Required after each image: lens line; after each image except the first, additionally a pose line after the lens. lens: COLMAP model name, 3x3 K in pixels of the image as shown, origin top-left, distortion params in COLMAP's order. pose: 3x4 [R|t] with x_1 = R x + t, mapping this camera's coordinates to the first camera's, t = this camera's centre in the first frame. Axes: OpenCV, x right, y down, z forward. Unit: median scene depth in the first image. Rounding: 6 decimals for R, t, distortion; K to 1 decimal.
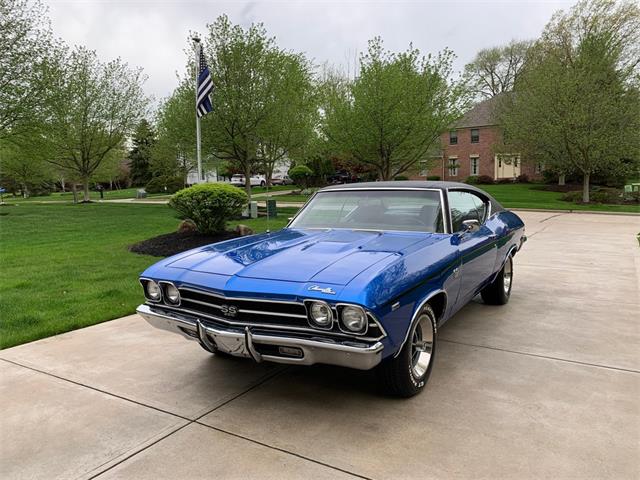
lens RADIAL K [[484.1, 0, 317.5], [0, 484.1, 236.9], [0, 0, 1]] dist [0.028581, -0.034223]
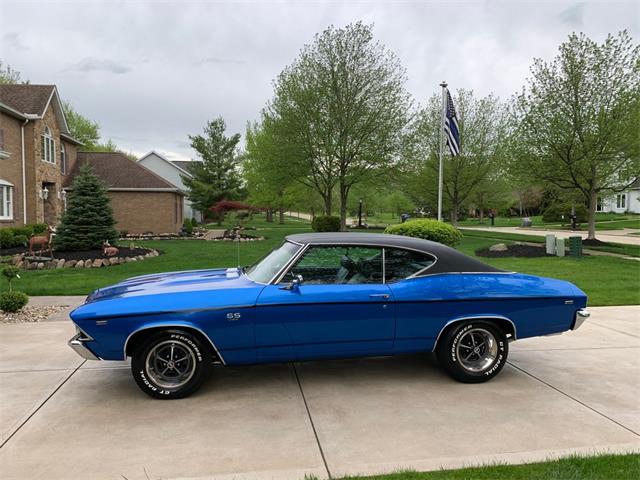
lens RADIAL K [[484.1, 0, 316.5], [0, 484.1, 242.6], [0, 0, 1]] dist [0.028581, -0.034223]
pose [[0.661189, 0.062019, -0.747652, 0.144132], [-0.091343, 0.995818, 0.001825, -0.014250], [0.744638, 0.067086, 0.664088, 0.039665]]
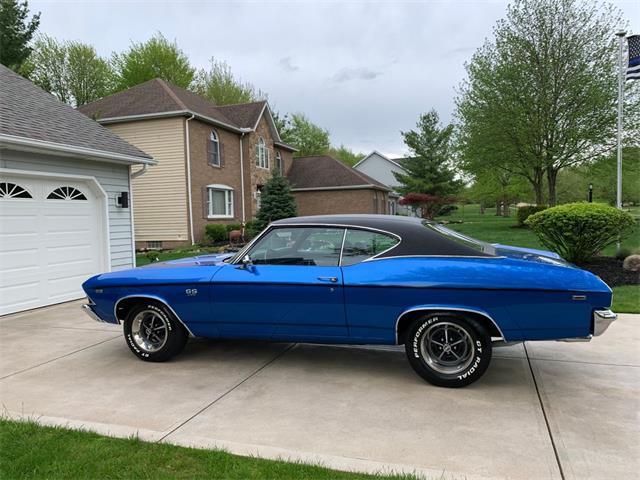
lens RADIAL K [[489.5, 0, 317.7], [0, 489.5, 237.5], [0, 0, 1]] dist [0.021046, -0.018234]
pose [[0.237941, 0.056811, -0.969617, 0.179954], [-0.076545, 0.996280, 0.039589, -0.016503], [0.968259, 0.064800, 0.241404, 0.111899]]
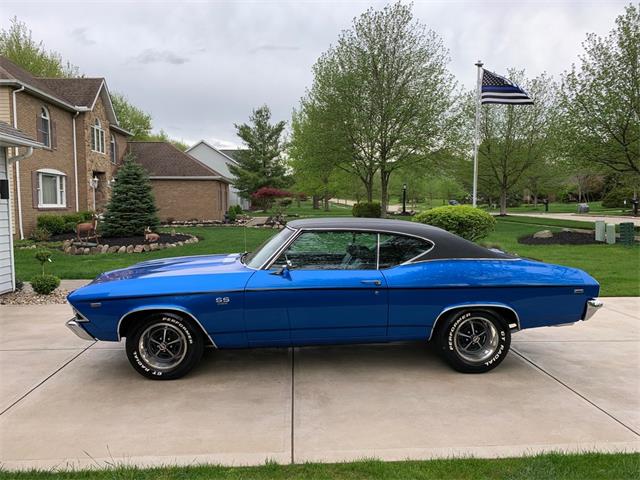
lens RADIAL K [[484.1, 0, 318.1], [0, 484.1, 241.1], [0, 0, 1]] dist [0.028581, -0.034223]
pose [[0.583259, 0.080958, -0.808242, 0.153444], [-0.090831, 0.995281, 0.034146, -0.015150], [0.807192, 0.053498, 0.587860, 0.053879]]
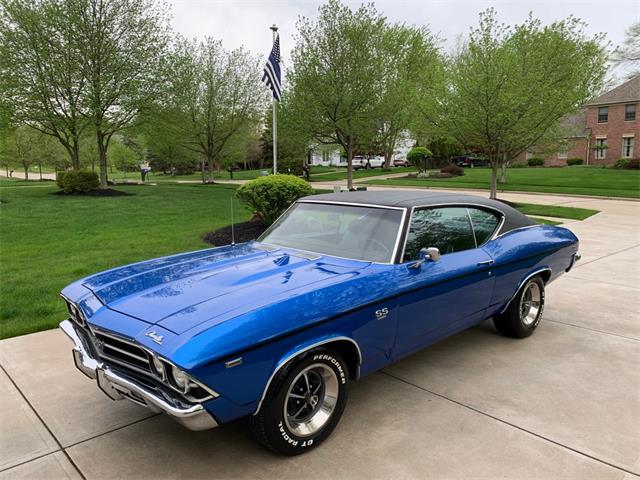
lens RADIAL K [[484.1, 0, 315.7], [0, 484.1, 236.0], [0, 0, 1]] dist [0.028581, -0.034223]
pose [[0.963145, 0.047282, -0.264796, 0.043831], [-0.036697, 0.998323, 0.044781, -0.010844], [0.266469, -0.033414, 0.963264, 0.017113]]
